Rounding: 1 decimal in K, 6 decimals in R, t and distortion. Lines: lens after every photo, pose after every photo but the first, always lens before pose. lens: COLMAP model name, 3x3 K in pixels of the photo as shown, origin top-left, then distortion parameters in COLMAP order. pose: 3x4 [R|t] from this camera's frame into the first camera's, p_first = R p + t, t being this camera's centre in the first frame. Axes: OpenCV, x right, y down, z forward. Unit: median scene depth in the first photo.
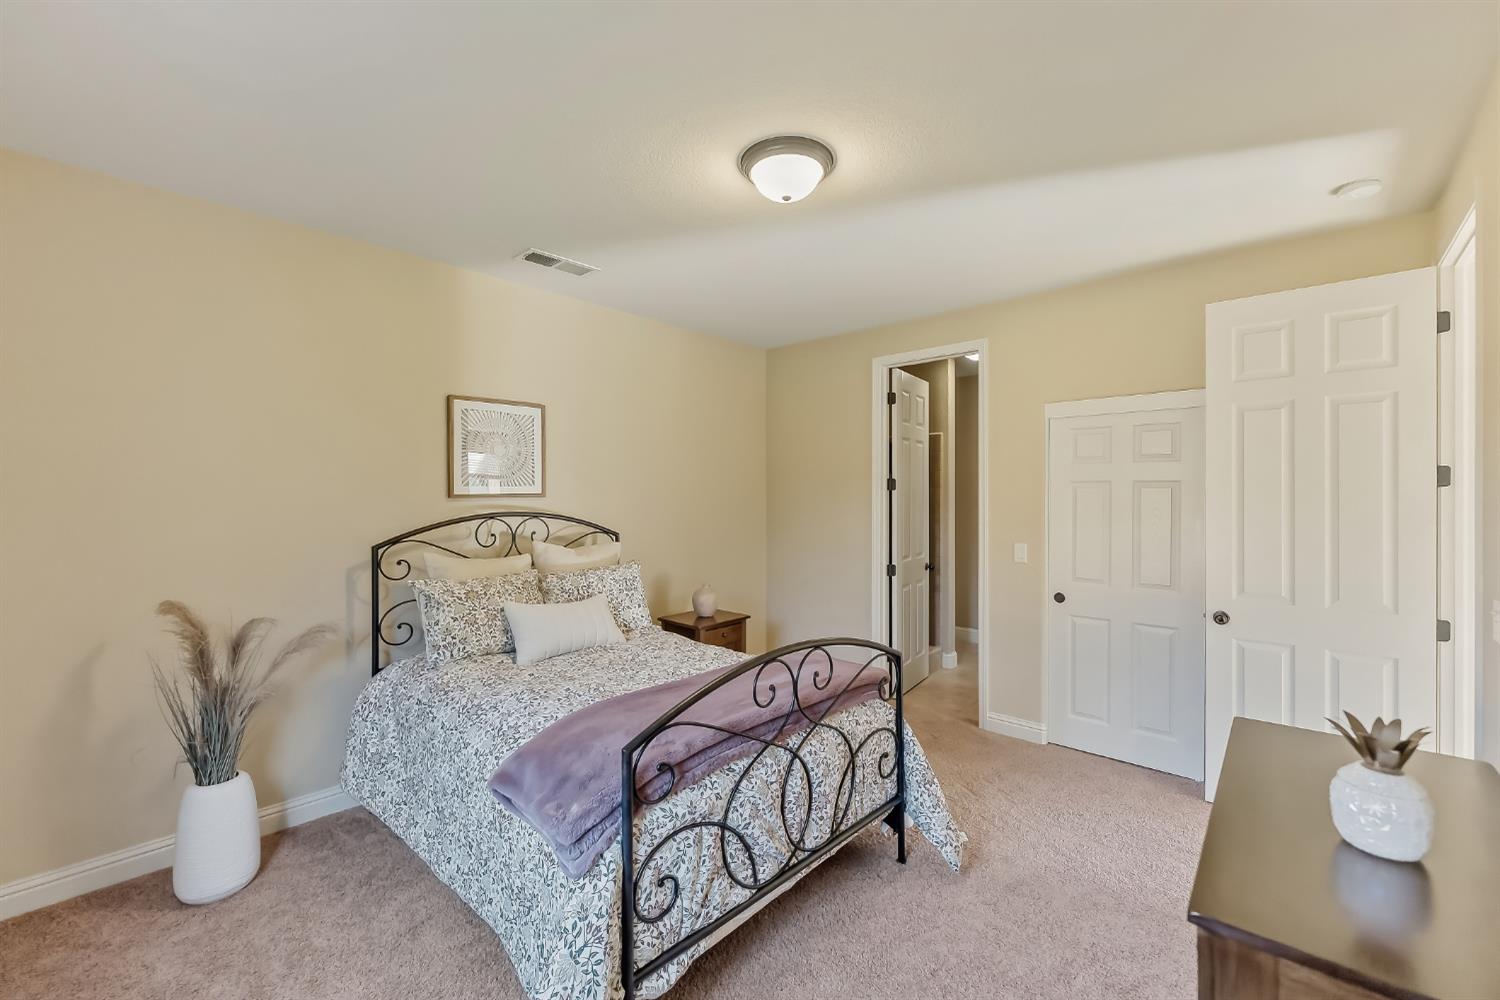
lens RADIAL K [[614.8, 0, 747.3], [0, 614.8, 499.4], [0, 0, 1]] dist [-0.000191, -0.000949]
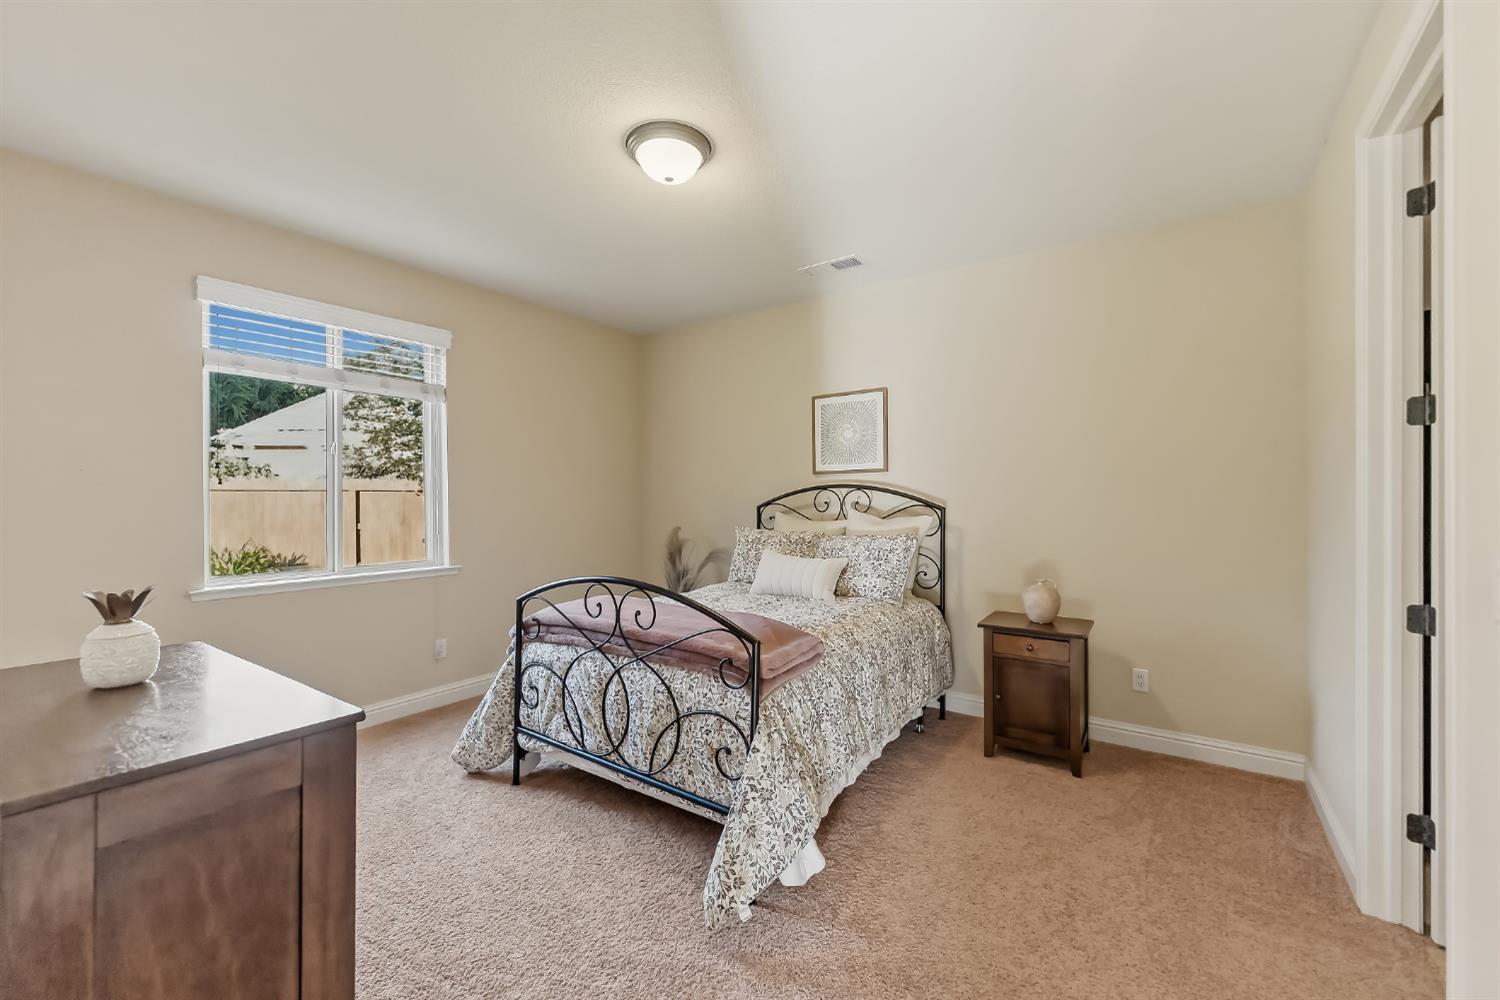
lens RADIAL K [[614.8, 0, 746.5], [0, 614.8, 496.6], [0, 0, 1]] dist [-0.000191, -0.000949]
pose [[0.119904, -0.000709, -0.992785, 1.195608], [-0.005454, 0.999984, -0.001373, 0.071568], [0.992771, 0.005580, 0.119898, 1.023575]]
